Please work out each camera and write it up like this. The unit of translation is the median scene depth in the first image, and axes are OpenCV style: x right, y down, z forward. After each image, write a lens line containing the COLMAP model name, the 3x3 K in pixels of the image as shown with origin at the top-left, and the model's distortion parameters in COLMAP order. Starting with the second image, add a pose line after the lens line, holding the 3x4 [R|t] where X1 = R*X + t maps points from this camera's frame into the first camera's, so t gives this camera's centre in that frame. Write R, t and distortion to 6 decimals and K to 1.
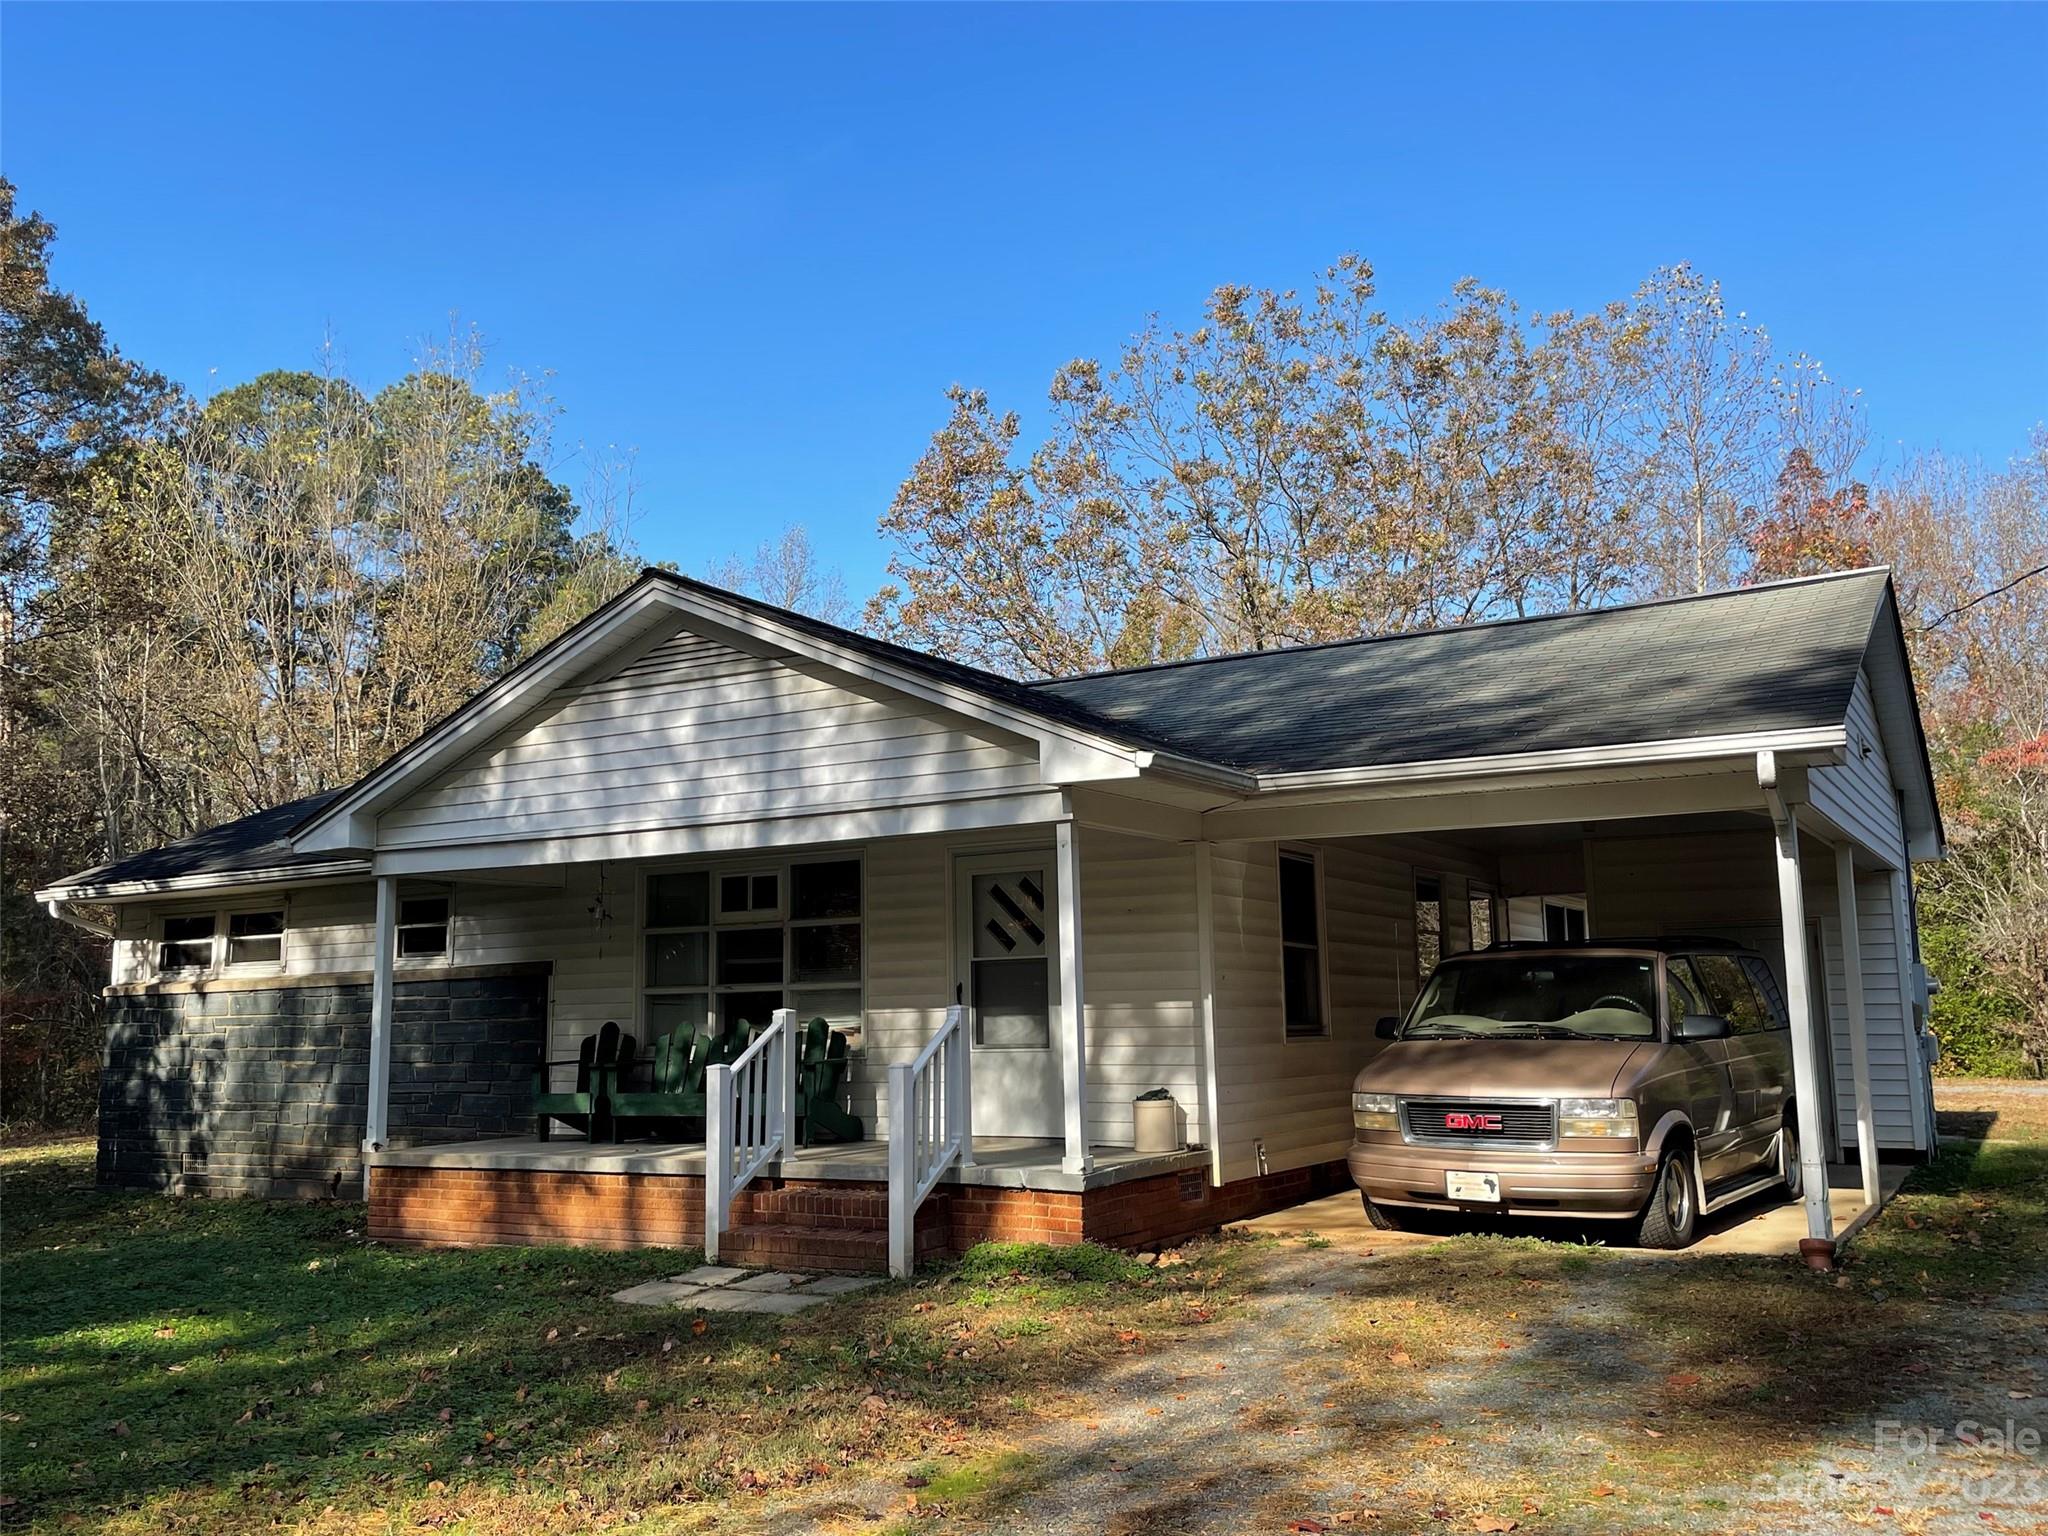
lens RADIAL K [[1738.0, 0, 1013.1], [0, 1738.0, 769.5], [0, 0, 1]] dist [0.082380, -0.044942]
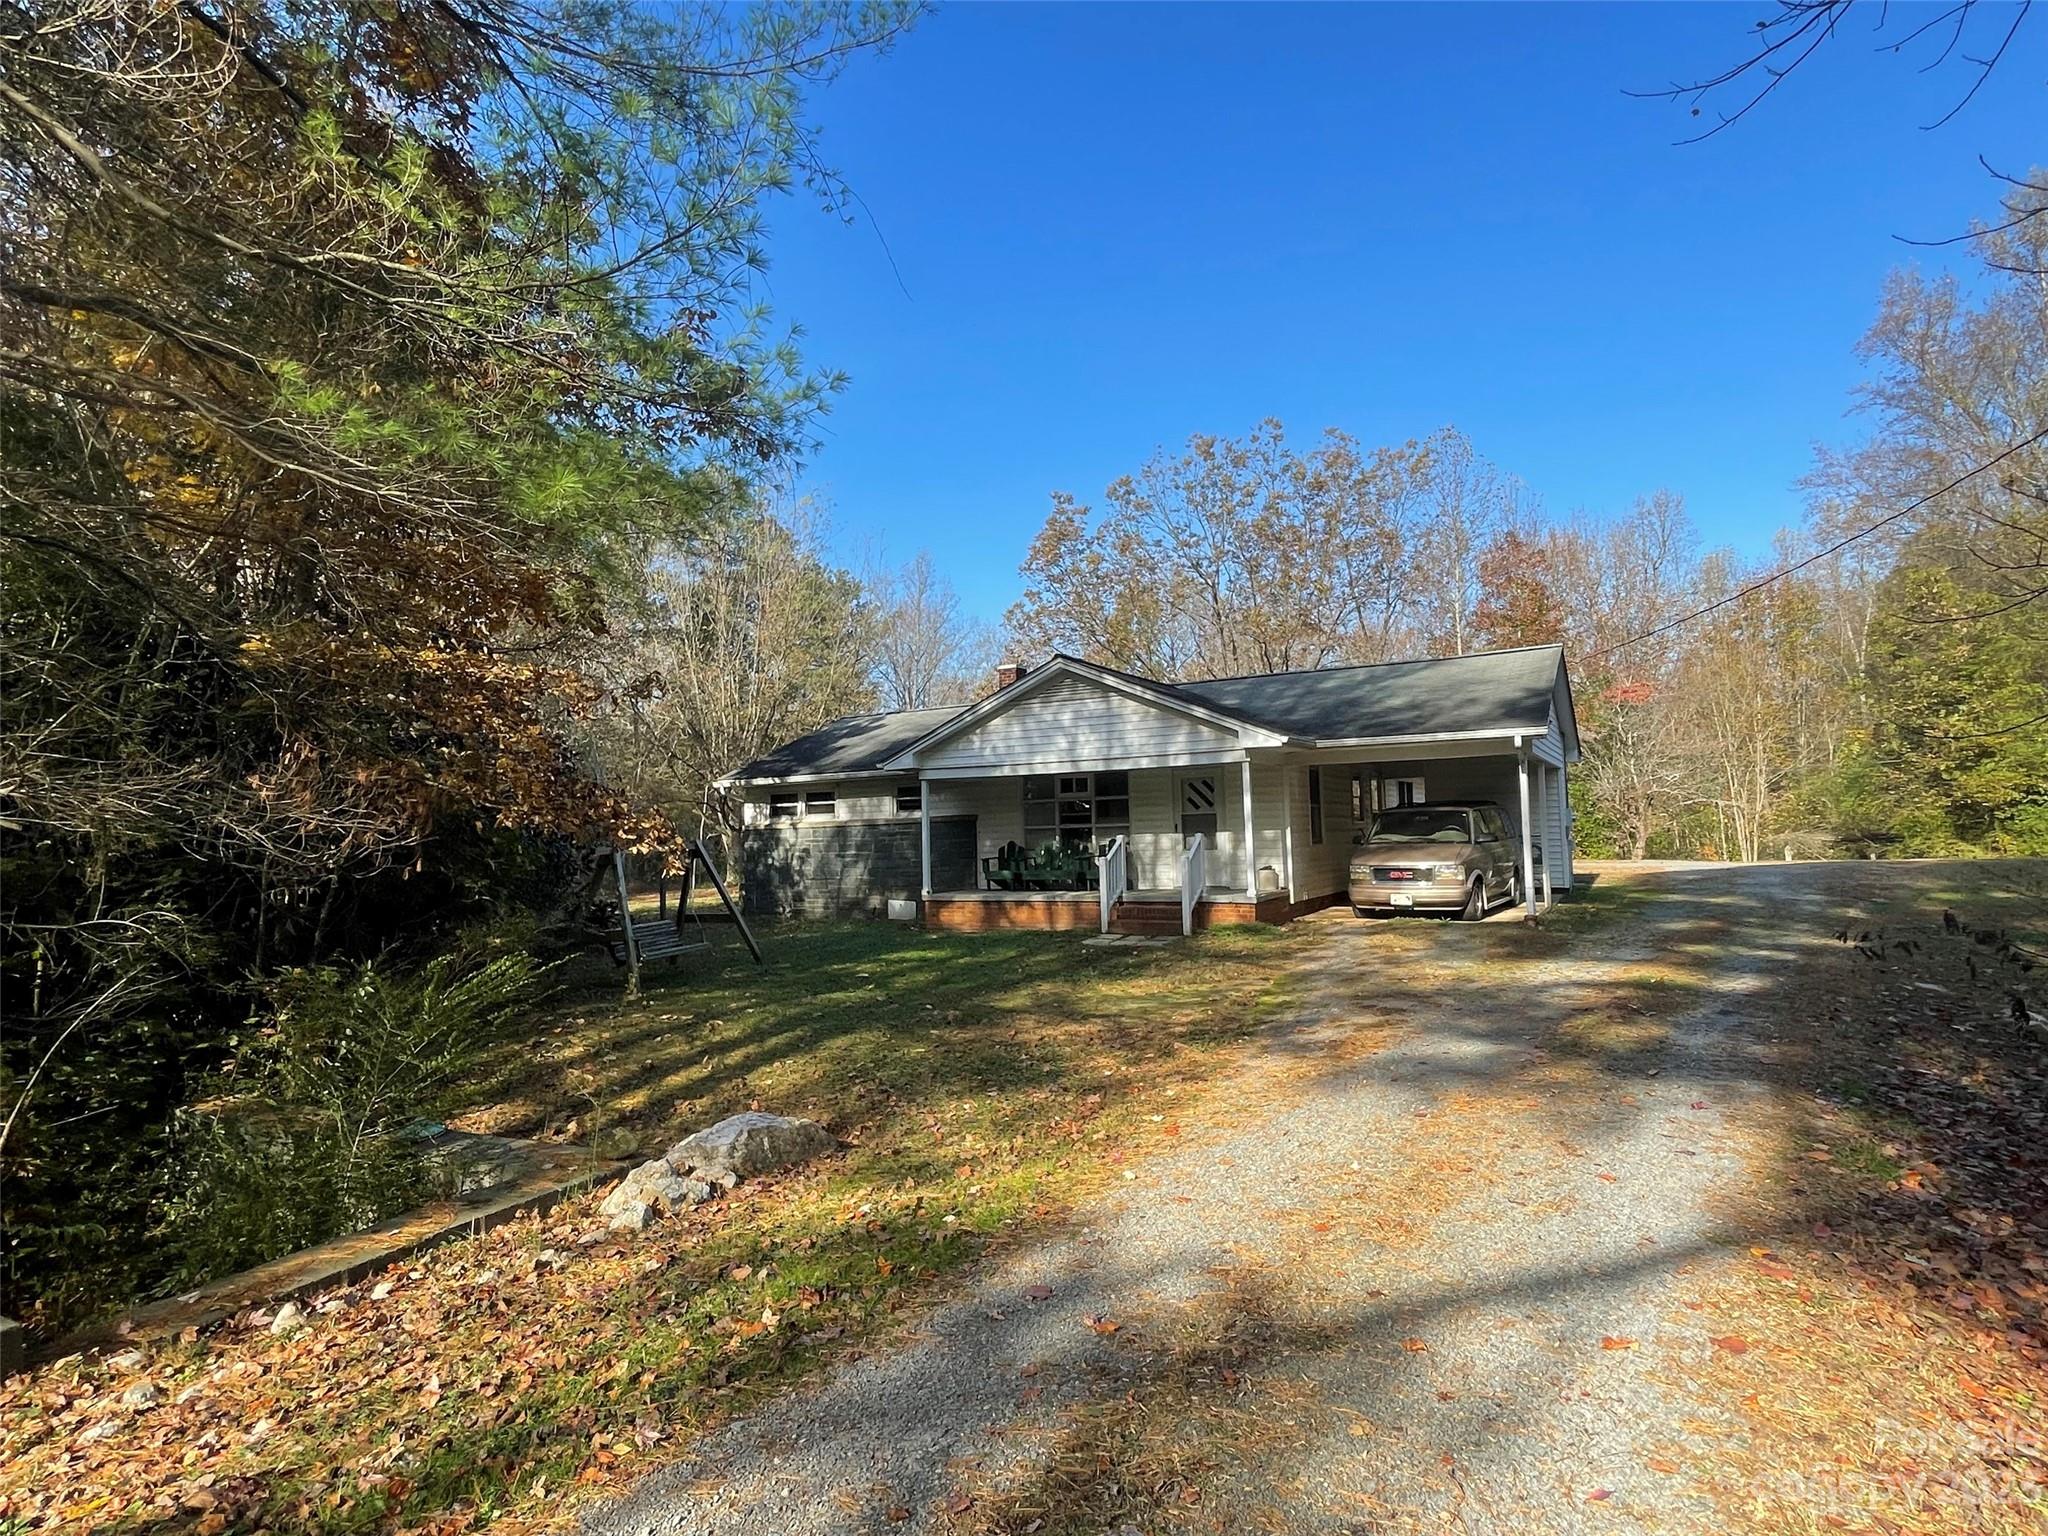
lens RADIAL K [[1078.3, 0, 1026.1], [0, 1078.3, 763.7], [0, 0, 1]] dist [0.006643, 0.000974]
pose [[0.999909, -0.009283, 0.009803, -0.253695], [0.008510, 0.997064, 0.076104, -0.074440], [-0.010480, -0.076014, 0.997052, -0.476298]]
